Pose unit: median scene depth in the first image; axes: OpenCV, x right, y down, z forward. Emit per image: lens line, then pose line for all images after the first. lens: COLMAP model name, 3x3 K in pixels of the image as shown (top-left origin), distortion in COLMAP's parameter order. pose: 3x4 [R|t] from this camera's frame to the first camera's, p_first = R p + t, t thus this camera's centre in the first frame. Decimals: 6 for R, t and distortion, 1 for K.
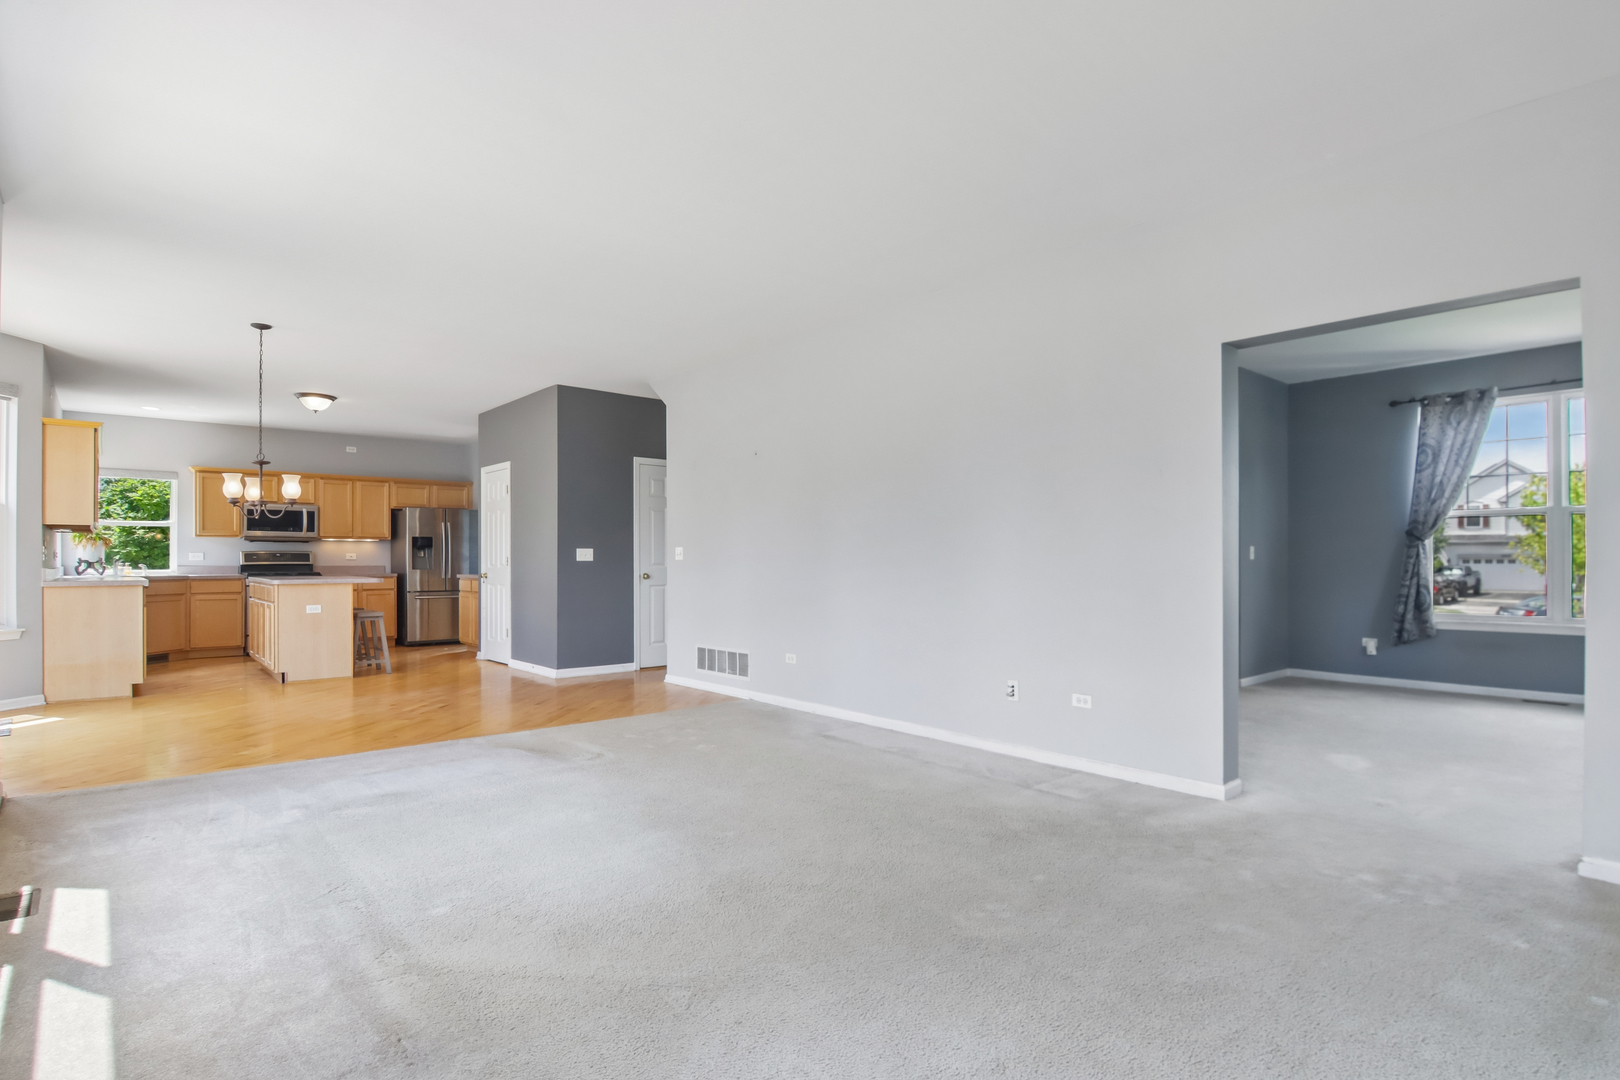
lens RADIAL K [[831.4, 0, 831.1], [0, 831.4, 559.1], [0, 0, 1]] dist [-0.019933, -0.000438]
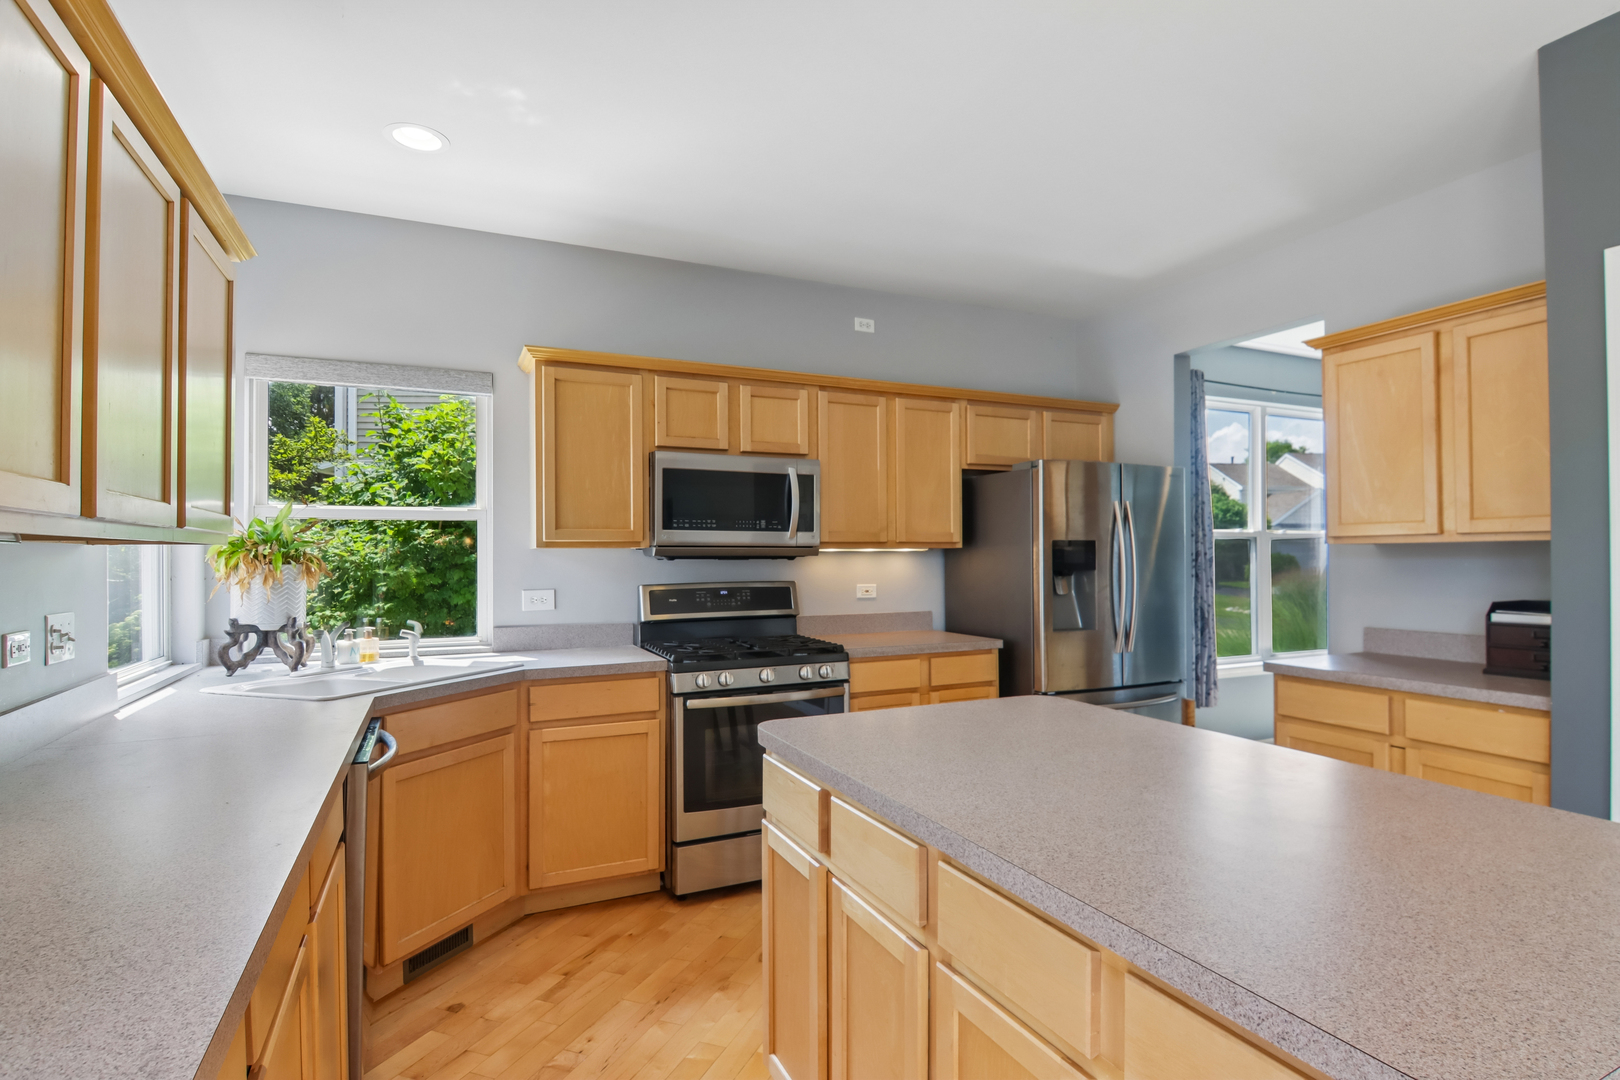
lens RADIAL K [[831.4, 0, 831.1], [0, 831.4, 559.1], [0, 0, 1]] dist [-0.019933, -0.000438]
pose [[0.960661, -0.000587, -0.277724, -0.512418], [0.002971, 0.999962, 0.008162, -0.023207], [0.277709, -0.008666, 0.960626, 0.640894]]
